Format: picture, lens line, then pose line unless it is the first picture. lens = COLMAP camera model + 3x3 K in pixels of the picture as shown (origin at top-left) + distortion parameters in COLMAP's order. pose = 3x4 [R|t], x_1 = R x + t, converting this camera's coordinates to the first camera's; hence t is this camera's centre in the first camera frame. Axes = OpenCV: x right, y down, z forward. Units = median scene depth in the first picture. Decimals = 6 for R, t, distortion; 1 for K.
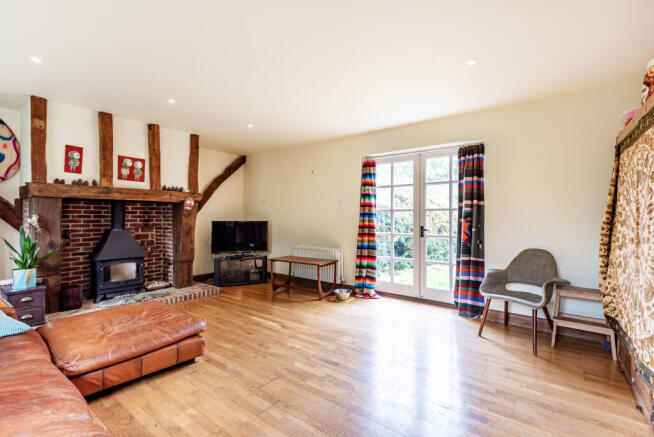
lens RADIAL K [[298.6, 0, 326.3], [0, 298.6, 221.0], [0, 0, 1]] dist [0.000297, -0.000101]
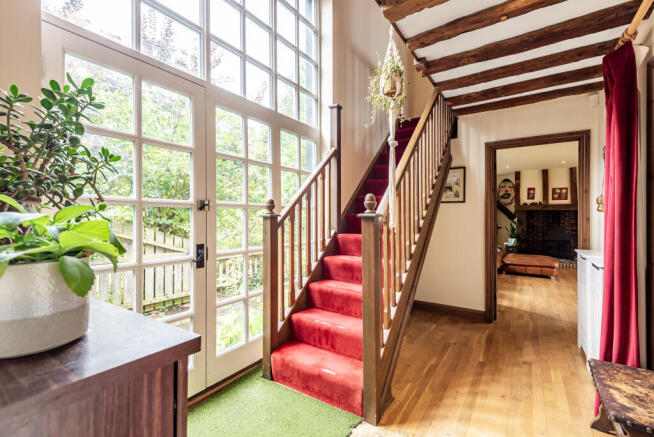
lens RADIAL K [[298.6, 0, 325.9], [0, 298.6, 217.9], [0, 0, 1]] dist [0.000297, -0.000101]
pose [[0.057741, -0.002074, -0.998329, 1.313047], [-0.017933, 0.999834, -0.003115, 0.015959], [0.998171, 0.018083, 0.057694, -0.683527]]
